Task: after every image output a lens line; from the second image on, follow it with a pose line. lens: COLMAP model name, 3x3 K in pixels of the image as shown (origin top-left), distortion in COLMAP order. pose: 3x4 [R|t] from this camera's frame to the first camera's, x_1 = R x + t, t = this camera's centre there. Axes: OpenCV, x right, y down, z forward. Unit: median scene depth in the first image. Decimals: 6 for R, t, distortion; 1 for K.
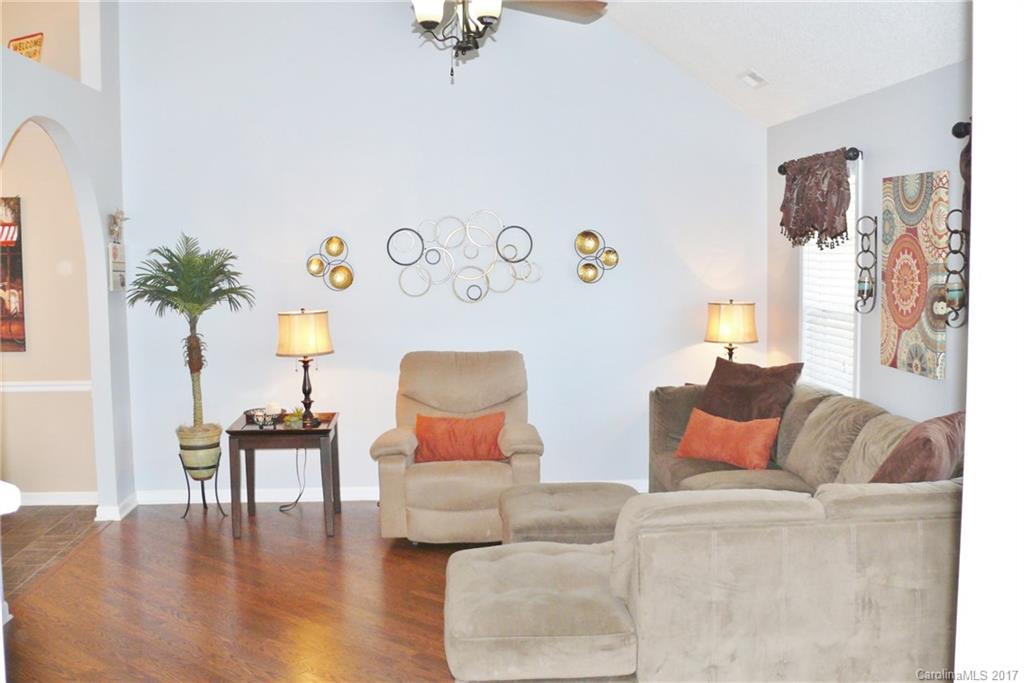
lens RADIAL K [[1070.1, 0, 515.4], [0, 1070.1, 339.2], [0, 0, 1]] dist [-0.217749, 0.276425]
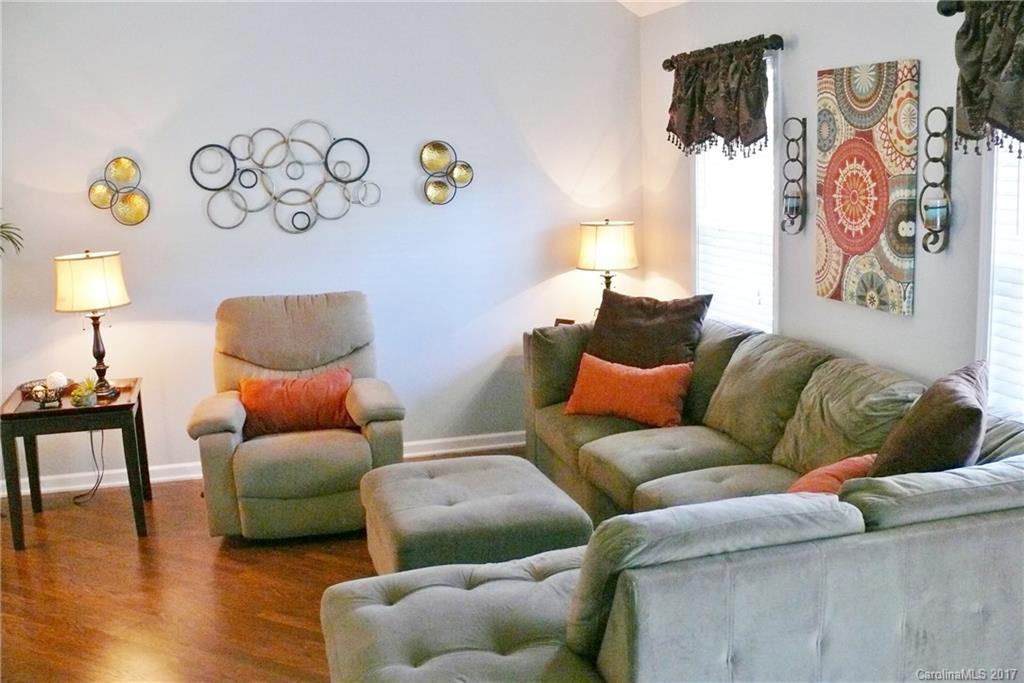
lens RADIAL K [[1070.1, 0, 515.4], [0, 1070.1, 339.2], [0, 0, 1]] dist [-0.217749, 0.276425]
pose [[0.980038, -0.050439, 0.192305, -0.041874], [0.034940, 0.995924, 0.083151, -0.016604], [-0.195715, -0.074772, 0.977806, 0.185649]]
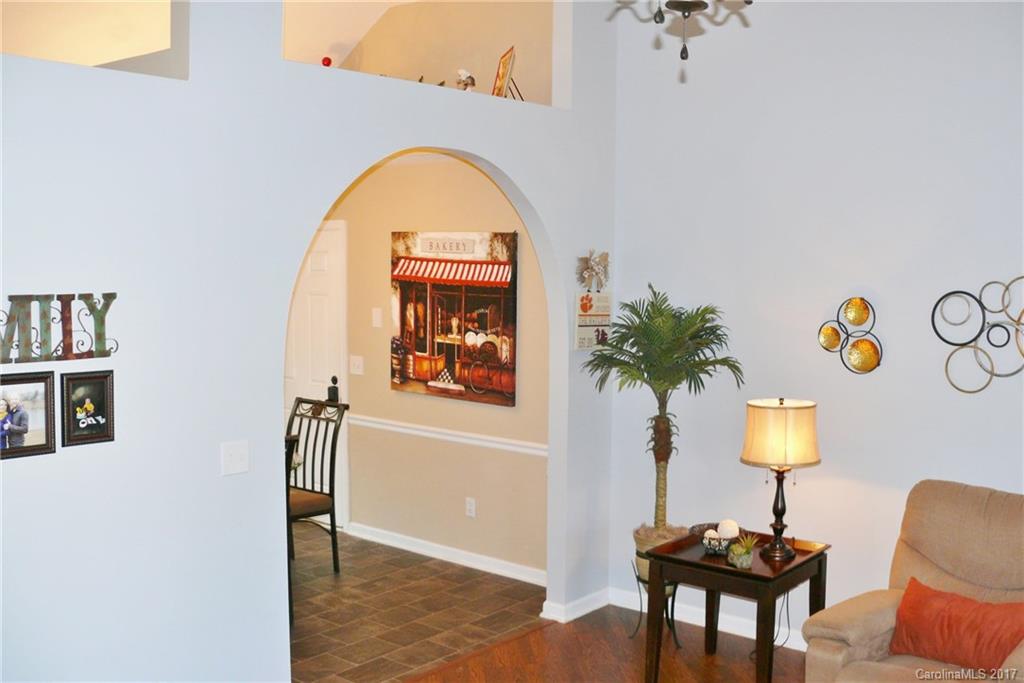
lens RADIAL K [[1070.1, 0, 515.4], [0, 1070.1, 339.2], [0, 0, 1]] dist [-0.217749, 0.276425]
pose [[0.718629, 0.076202, -0.691206, 0.165465], [-0.077489, 0.996562, 0.029302, -0.077288], [0.691062, 0.032504, 0.722064, 0.358896]]
